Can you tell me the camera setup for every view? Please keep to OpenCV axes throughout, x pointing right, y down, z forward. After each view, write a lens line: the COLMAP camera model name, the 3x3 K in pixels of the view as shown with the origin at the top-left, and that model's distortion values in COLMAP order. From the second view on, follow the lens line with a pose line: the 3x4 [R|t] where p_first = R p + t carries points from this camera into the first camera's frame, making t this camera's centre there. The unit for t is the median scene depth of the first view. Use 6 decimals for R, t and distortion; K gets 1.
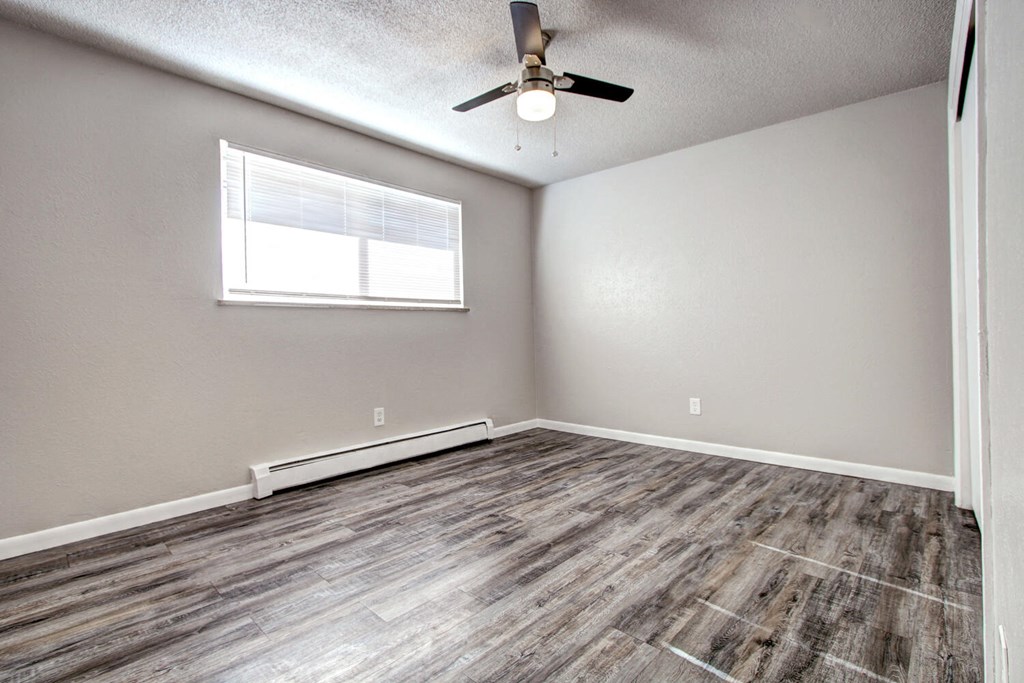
lens RADIAL K [[484.2, 0, 512.0], [0, 484.2, 341.5], [0, 0, 1]] dist [-0.000534, 0.000116]
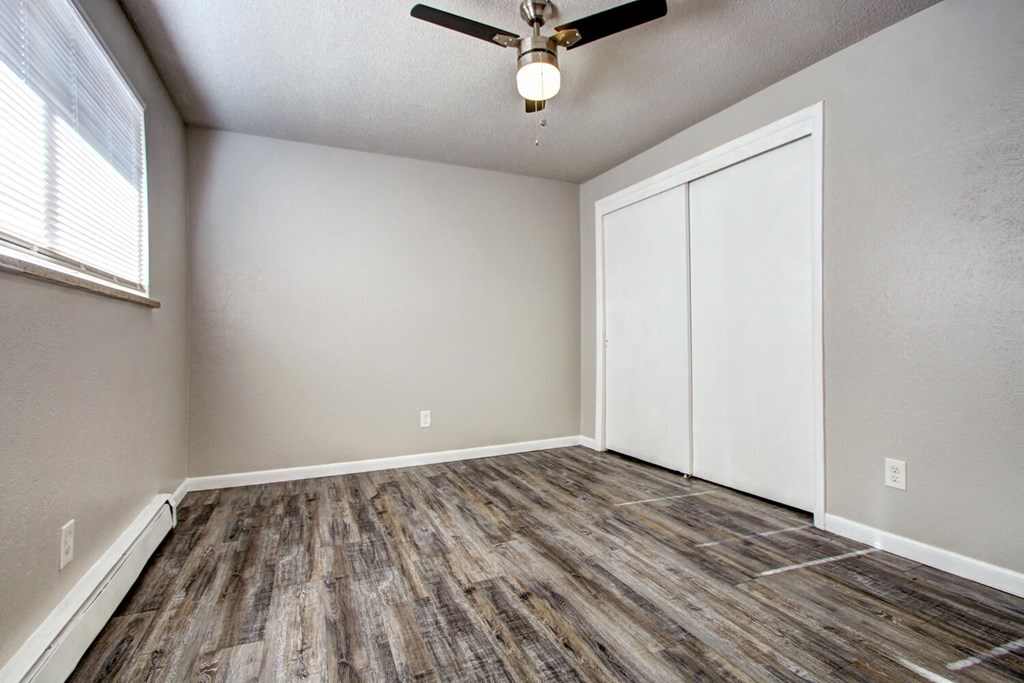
lens RADIAL K [[477.6, 0, 512.0], [0, 477.6, 341.5], [0, 0, 1]] dist [-0.022949, -0.000341]
pose [[0.385792, 0.010527, 0.922526, -0.664816], [0.027345, 0.999365, -0.022839, 0.002545], [-0.922180, 0.034037, 0.385259, 0.640375]]
